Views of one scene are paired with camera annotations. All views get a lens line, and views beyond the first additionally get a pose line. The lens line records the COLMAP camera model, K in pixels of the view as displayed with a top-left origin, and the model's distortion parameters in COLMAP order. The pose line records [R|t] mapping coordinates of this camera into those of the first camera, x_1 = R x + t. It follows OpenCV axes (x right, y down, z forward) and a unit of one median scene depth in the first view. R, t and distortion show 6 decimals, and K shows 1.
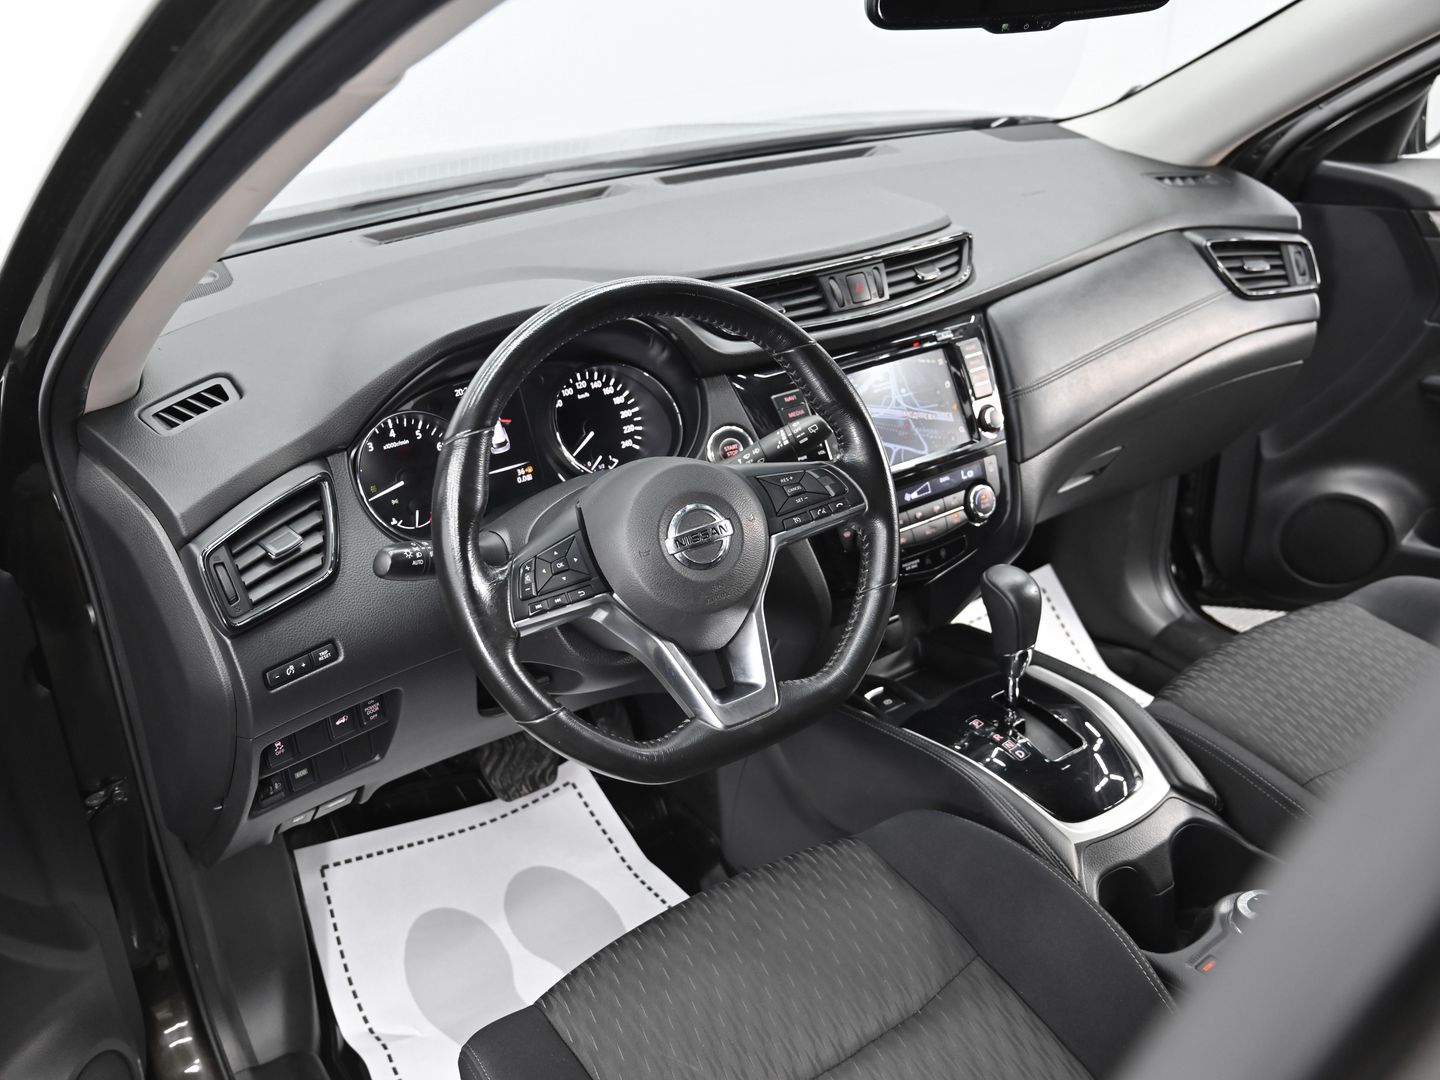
lens RADIAL K [[1256.3, 0, 715.6], [0, 1256.3, 538.9], [0, 0, 1]] dist [-0.023856, 0.003288]
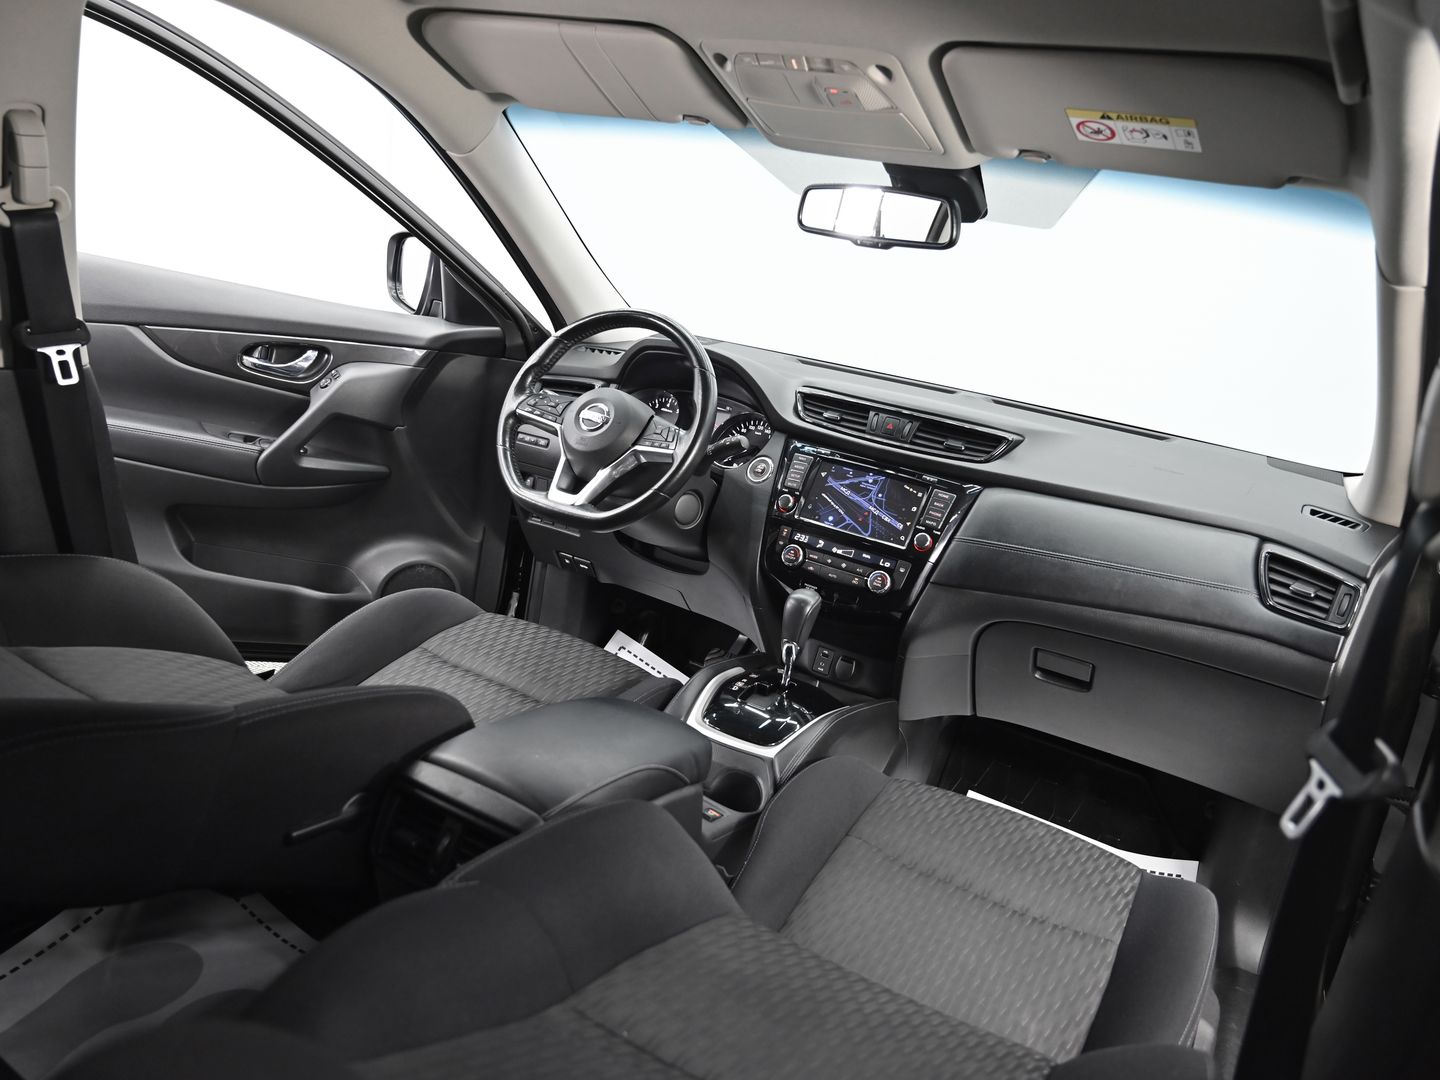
lens RADIAL K [[1050.8, 0, 720.1], [0, 1050.8, 538.3], [0, 0, 1]] dist [-0.029901, -0.001418]
pose [[0.429629, 0.329348, -0.840802, 1.149514], [-0.564998, 0.824382, 0.034216, -0.009861], [0.704412, 0.460352, 0.540260, 0.203380]]
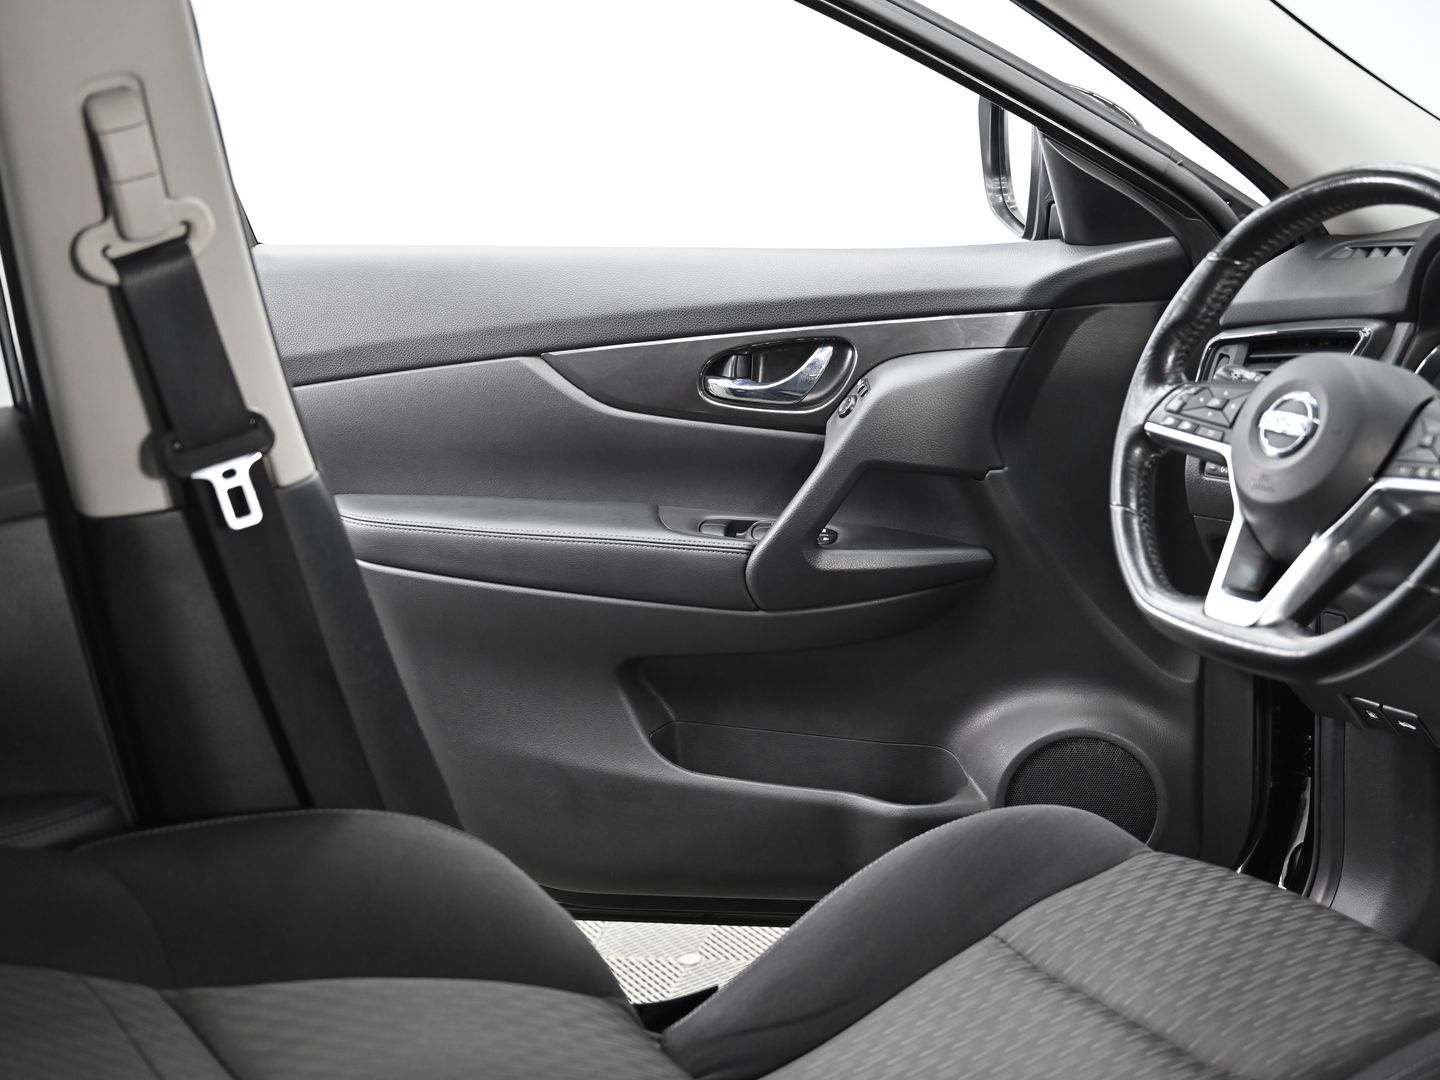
lens RADIAL K [[2049.0, 0, 726.1], [0, 2049.0, 534.1], [0, 0, 1]] dist [-0.032161, 0.000000]
pose [[-0.093815, 0.288051, -0.953009, 1.070585], [-0.375448, 0.876320, 0.301831, -0.166549], [0.922083, 0.386122, 0.025936, 0.424724]]
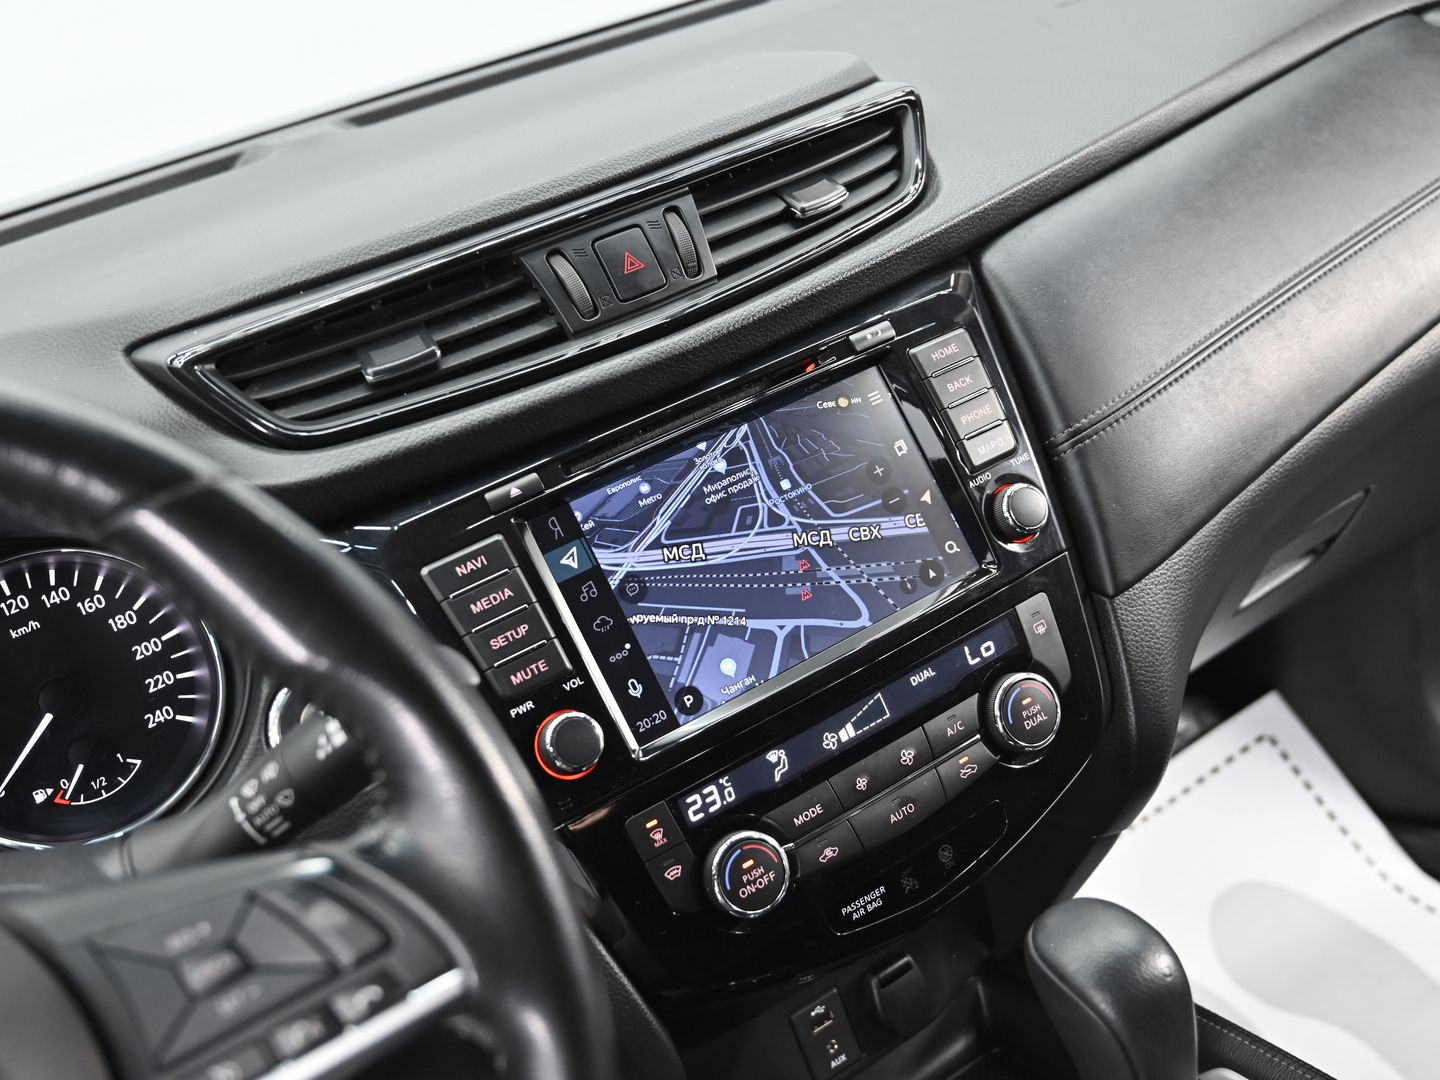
lens RADIAL K [[1527.7, 0, 715.8], [0, 1527.7, 552.3], [0, 0, 1]] dist [-0.002290, 0.000000]
pose [[0.979992, -0.159091, -0.119608, 0.184017], [0.155765, 0.987111, -0.036716, -0.080899], [0.123907, 0.017351, 0.992142, 0.492919]]
